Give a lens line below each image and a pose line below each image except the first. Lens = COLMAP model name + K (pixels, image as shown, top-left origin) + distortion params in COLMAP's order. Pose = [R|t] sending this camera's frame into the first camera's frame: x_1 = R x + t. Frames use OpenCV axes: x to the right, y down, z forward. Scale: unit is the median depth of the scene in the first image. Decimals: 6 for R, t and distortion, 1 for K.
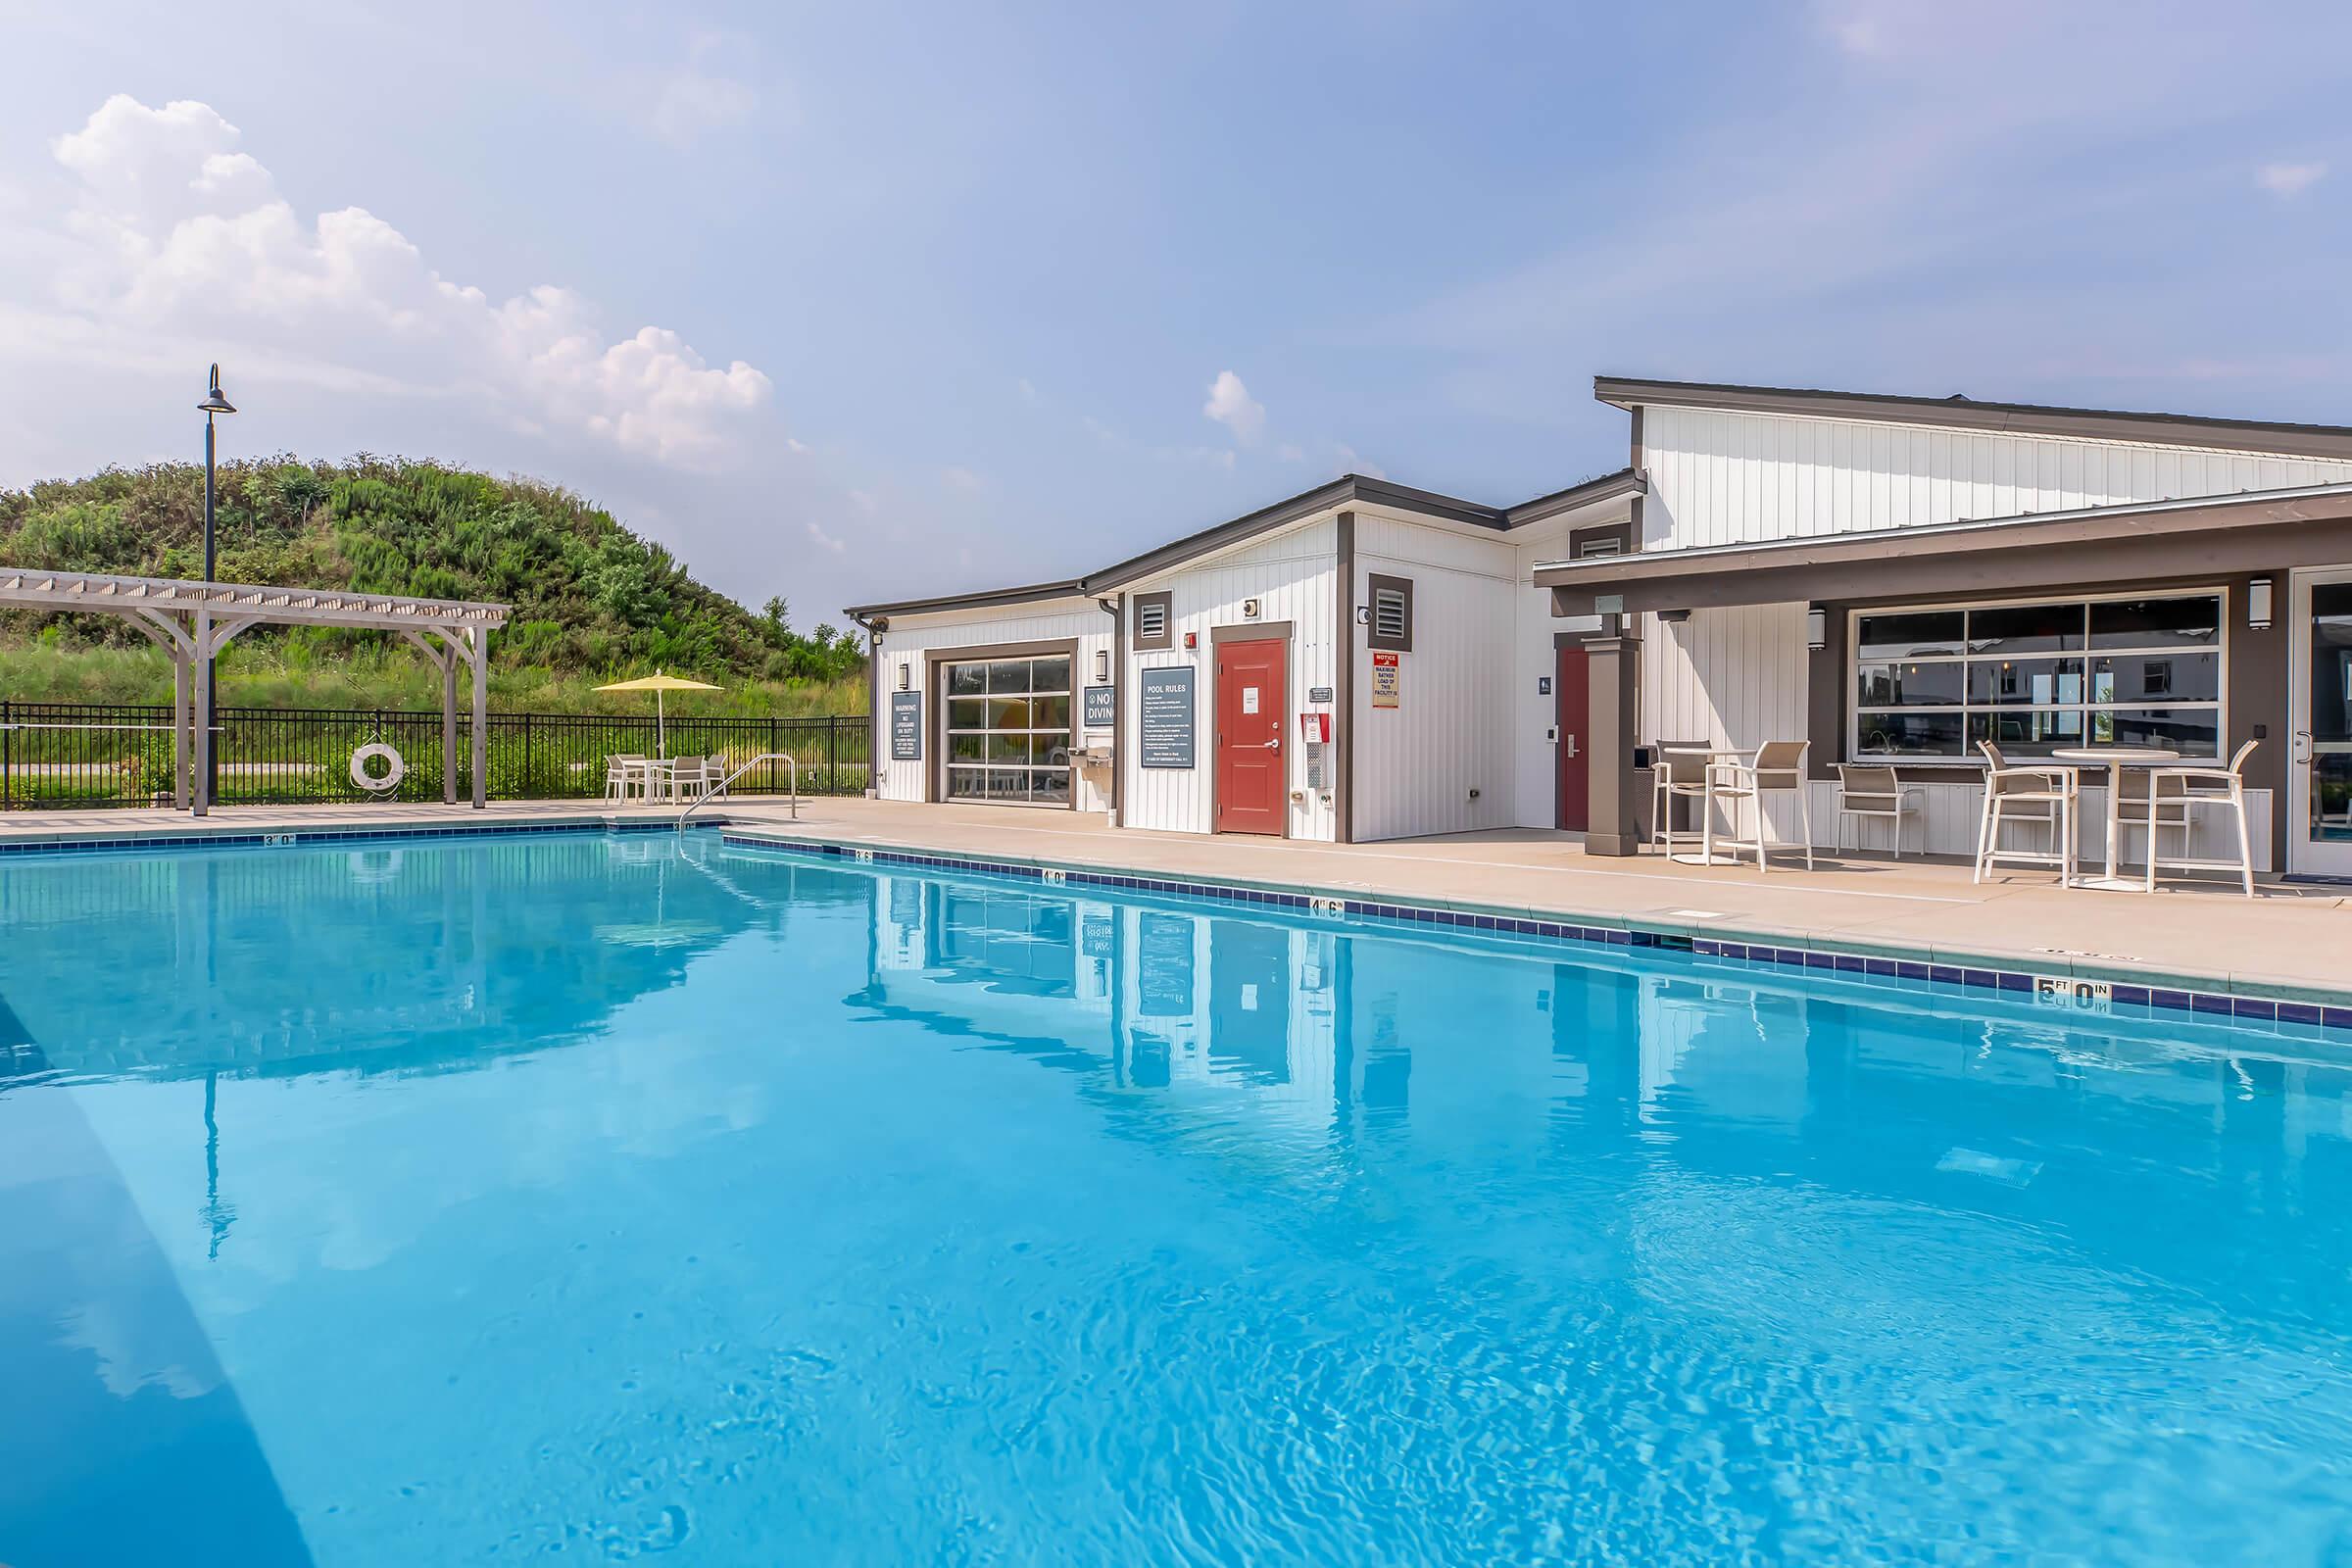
lens RADIAL K [[1324.6, 0, 1186.8], [0, 1324.6, 764.5], [0, 0, 1]] dist [0.016376, -0.005698]
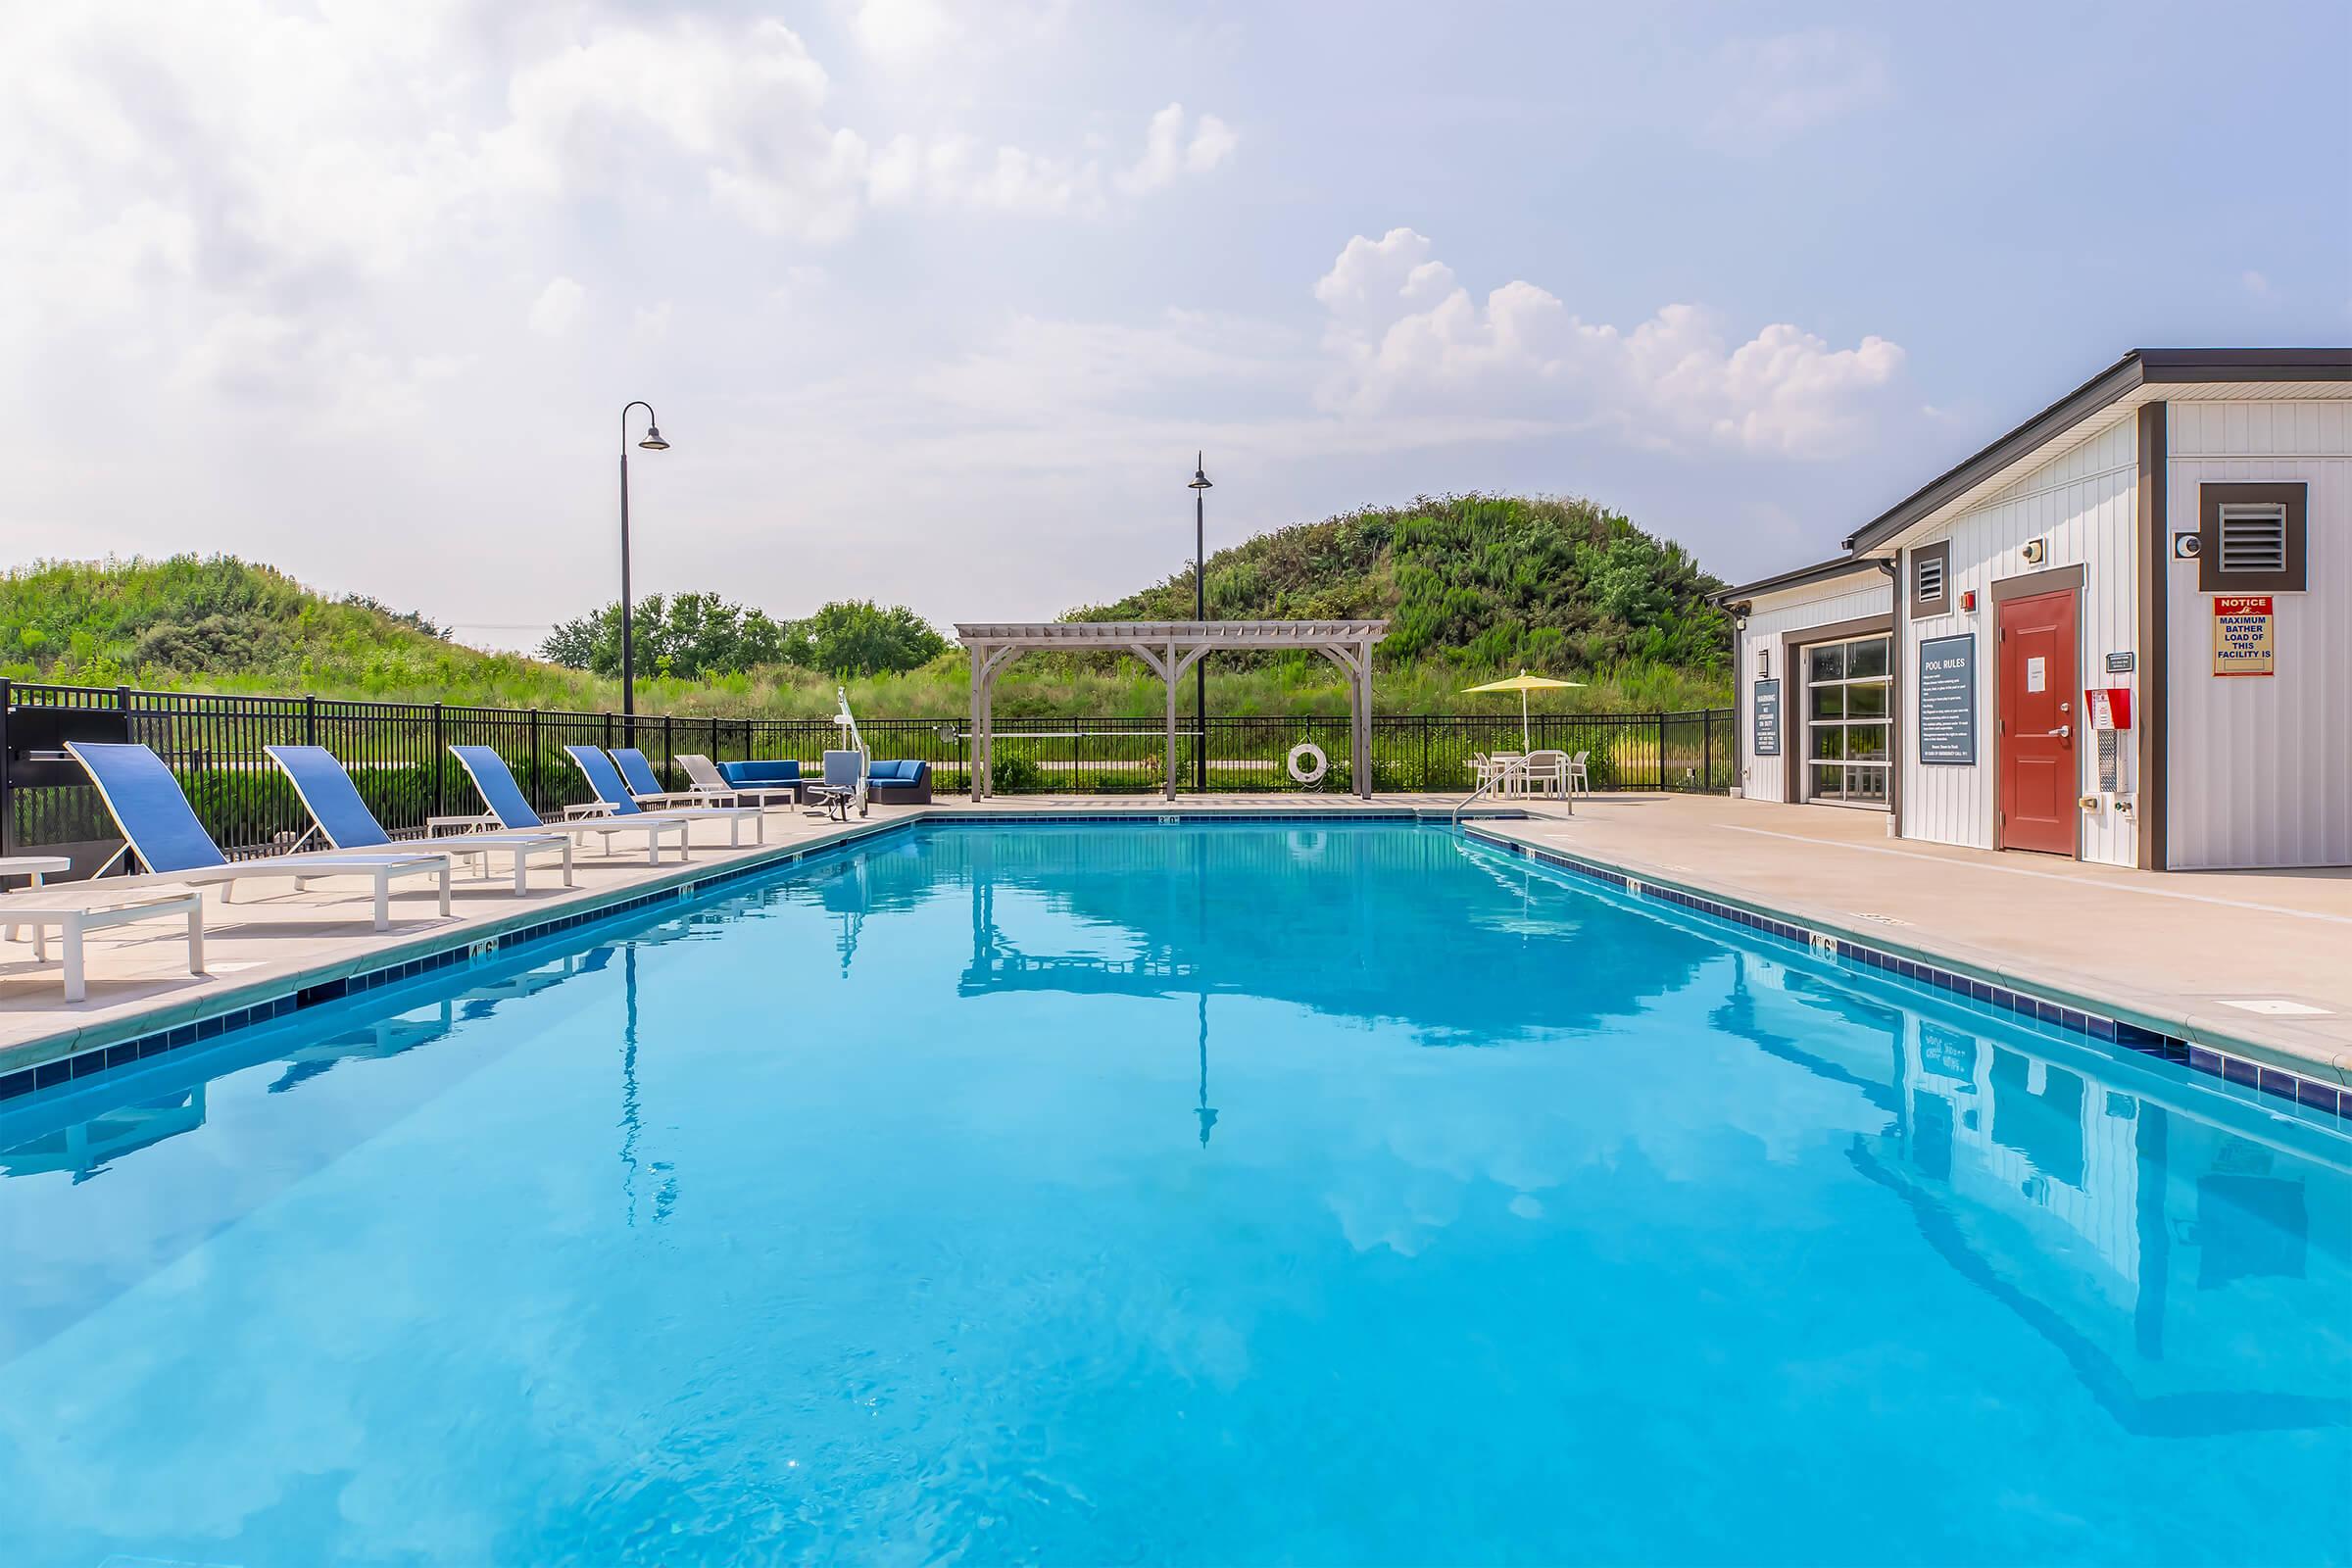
lens RADIAL K [[1324.6, 0, 1174.8], [0, 1324.6, 755.0], [0, 0, 1]] dist [0.016376, -0.005698]
pose [[0.700366, -0.004373, -0.713770, 0.224881], [0.001028, 0.999986, -0.005118, 0.000678], [0.713783, 0.002851, 0.700361, 0.111276]]
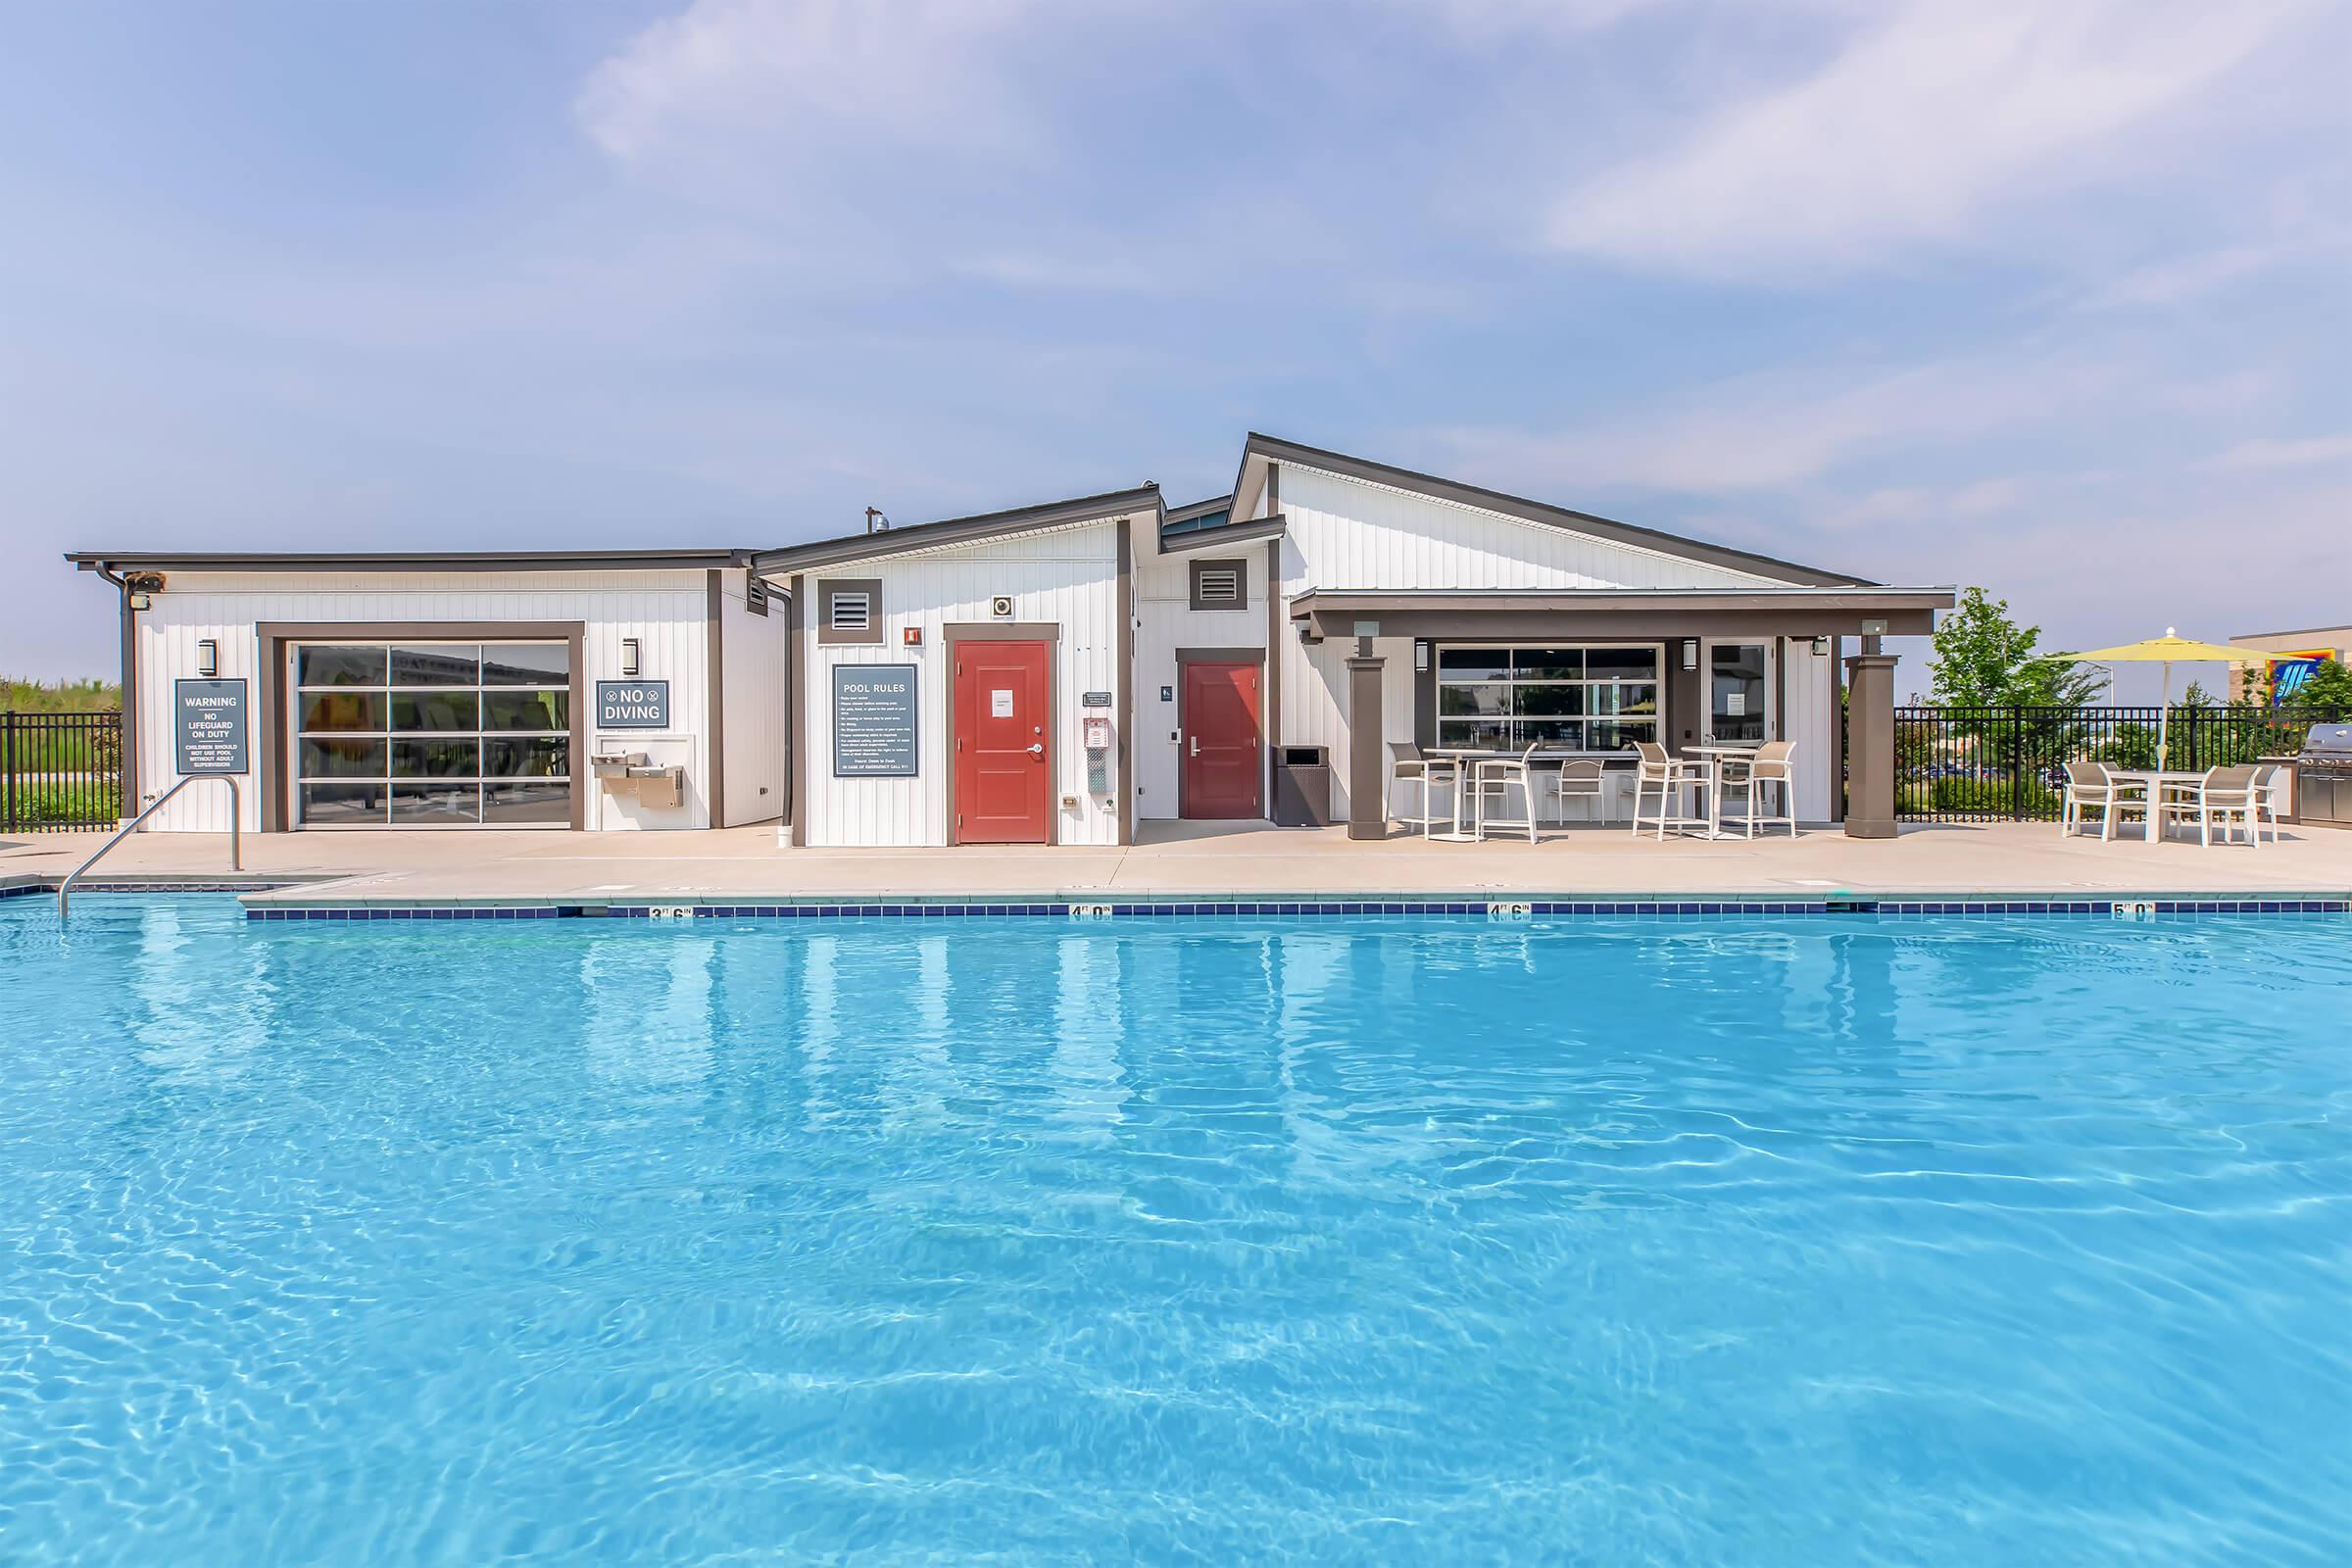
lens RADIAL K [[1114.9, 0, 1124.3], [0, 1114.9, 722.6], [0, 0, 1]] dist [0.010338, -0.000506]
pose [[0.720110, 0.002757, 0.693855, -0.407762], [0.017536, 0.999600, -0.022171, -0.013859], [-0.693639, 0.028133, 0.719774, 0.331375]]
